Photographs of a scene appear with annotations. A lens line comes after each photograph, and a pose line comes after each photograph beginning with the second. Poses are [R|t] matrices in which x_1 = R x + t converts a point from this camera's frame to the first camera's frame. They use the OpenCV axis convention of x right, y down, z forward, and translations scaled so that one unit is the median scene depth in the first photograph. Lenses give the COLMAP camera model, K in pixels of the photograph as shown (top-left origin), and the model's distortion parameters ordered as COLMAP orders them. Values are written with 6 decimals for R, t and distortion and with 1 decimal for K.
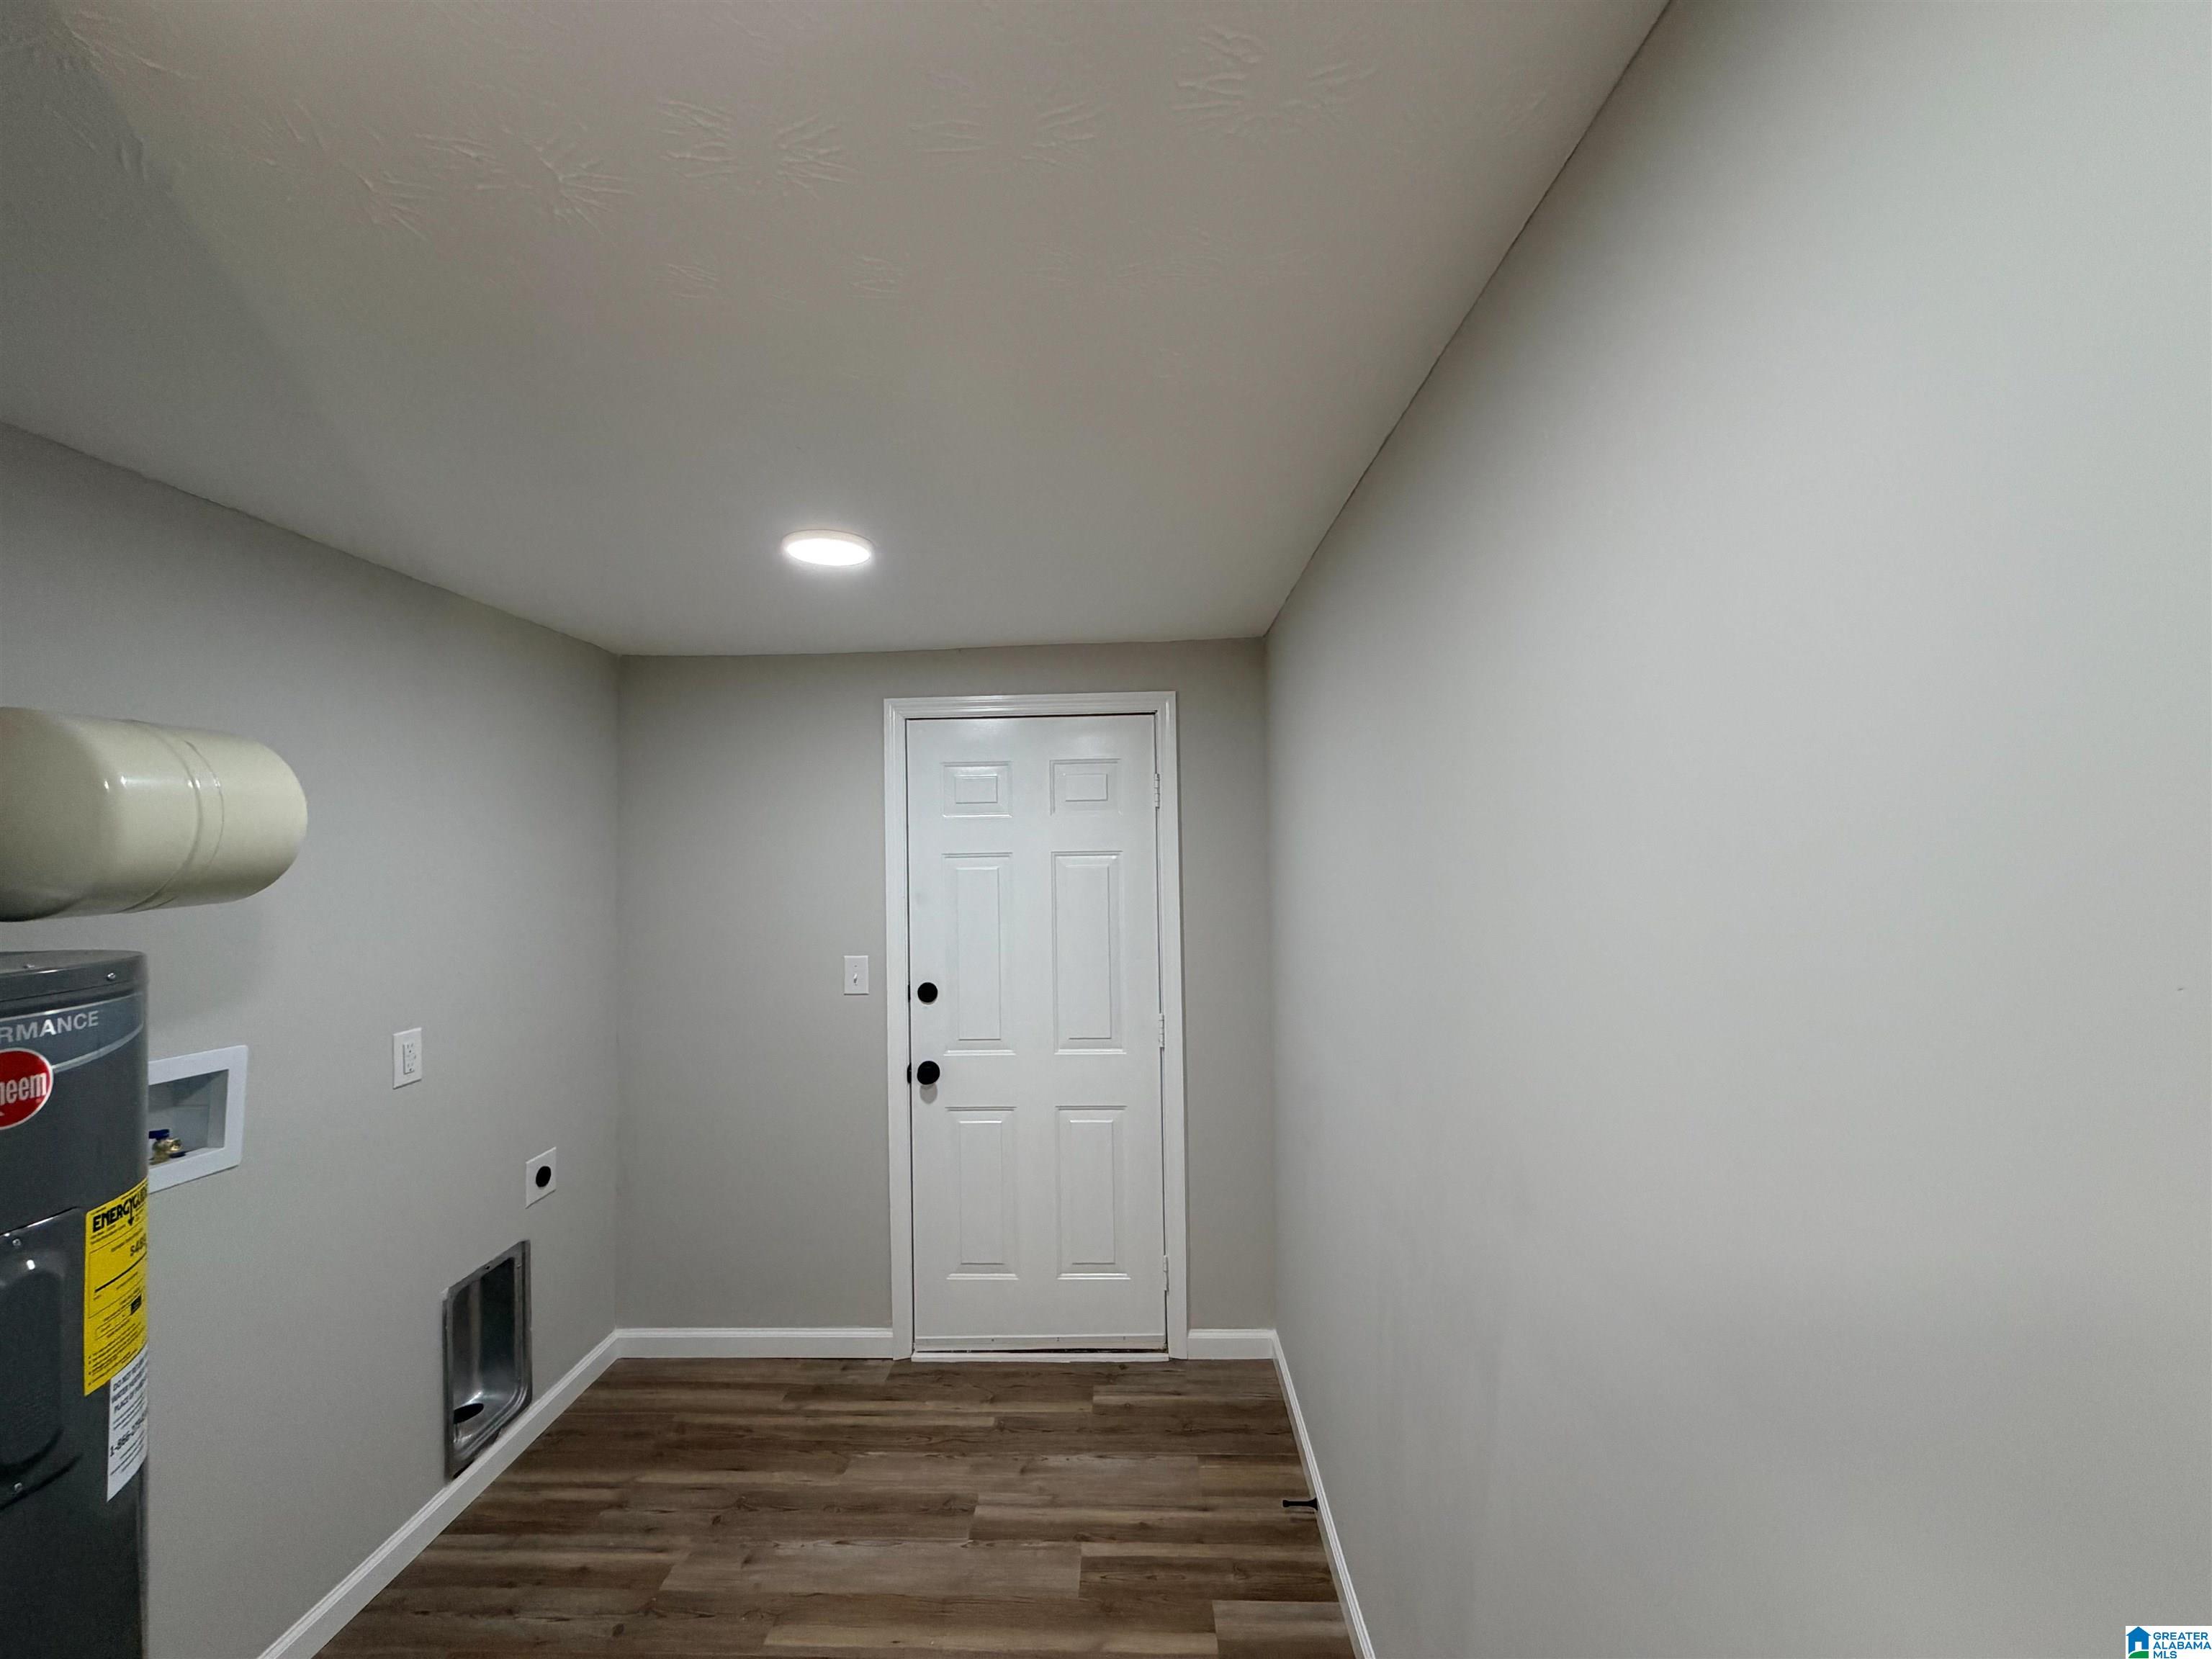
lens RADIAL K [[886.6, 0, 1100.2], [0, 886.6, 832.4], [0, 0, 1]] dist [-0.000650, -0.000327]
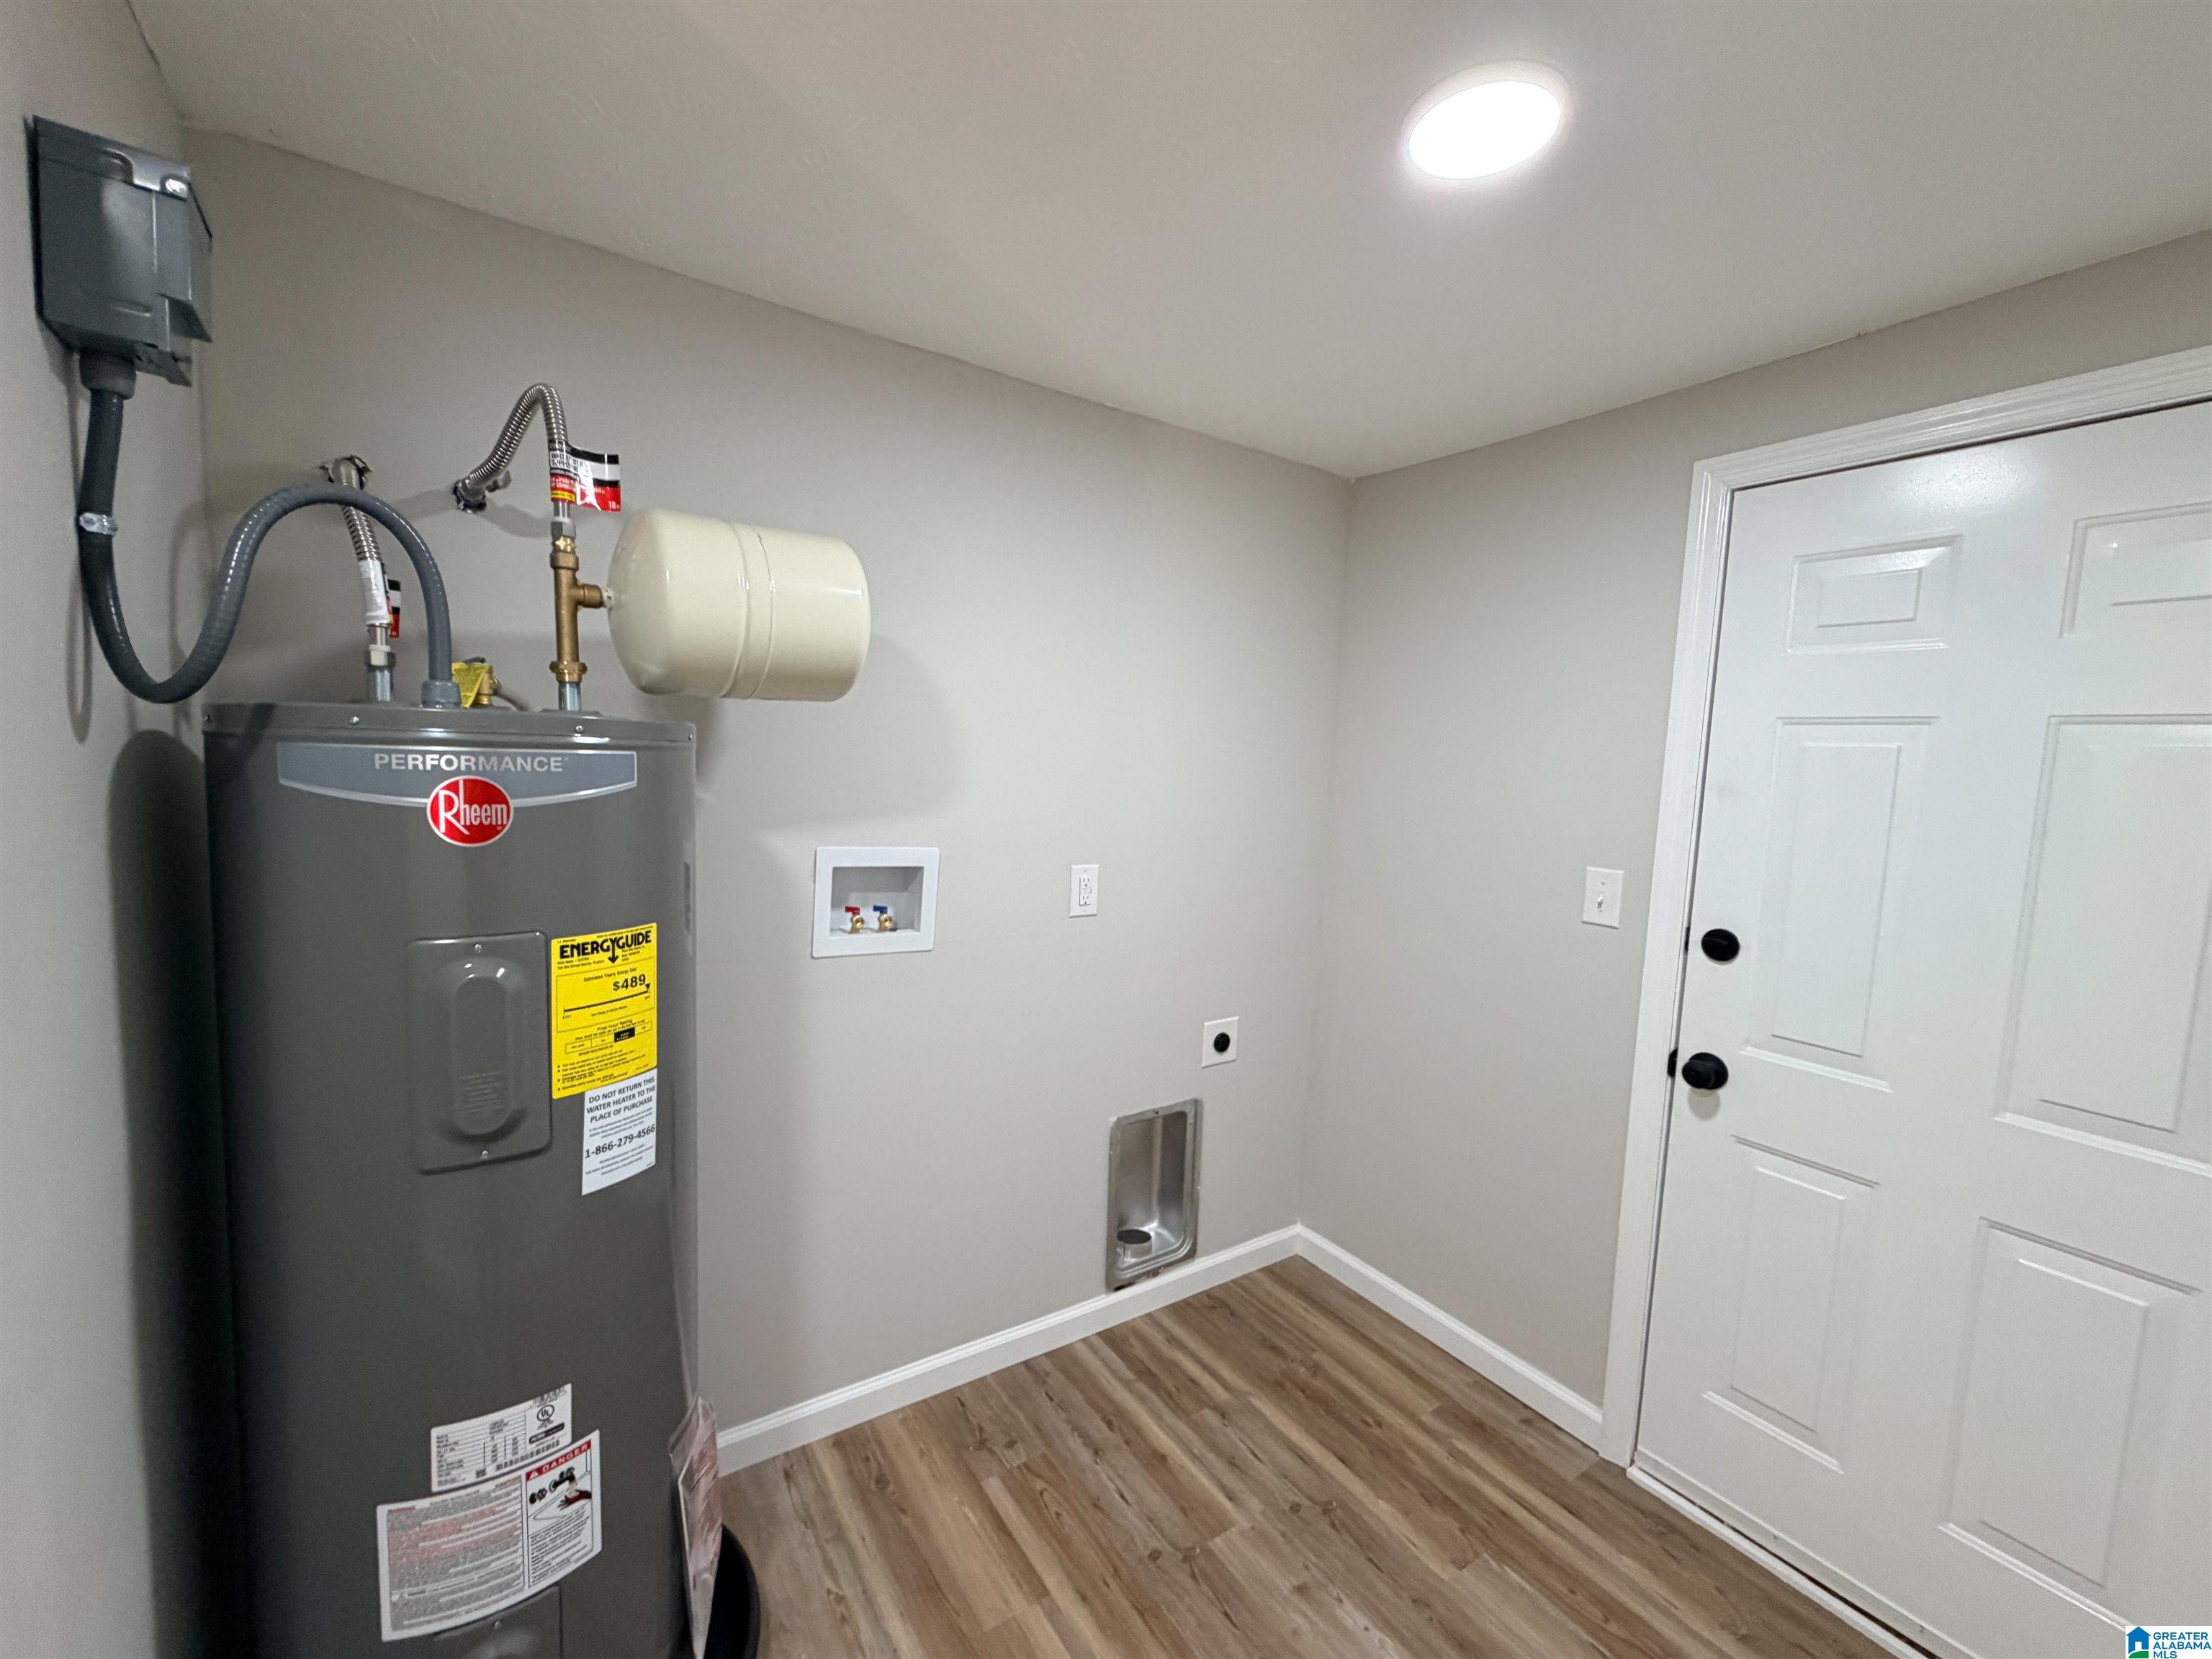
lens RADIAL K [[886.6, 0, 1100.2], [0, 886.6, 832.4], [0, 0, 1]] dist [-0.000650, -0.000327]
pose [[0.582062, 0.114356, -0.805063, 0.048055], [-0.035232, 0.992679, 0.115533, 0.057640], [0.812381, -0.038883, 0.581829, 0.360595]]
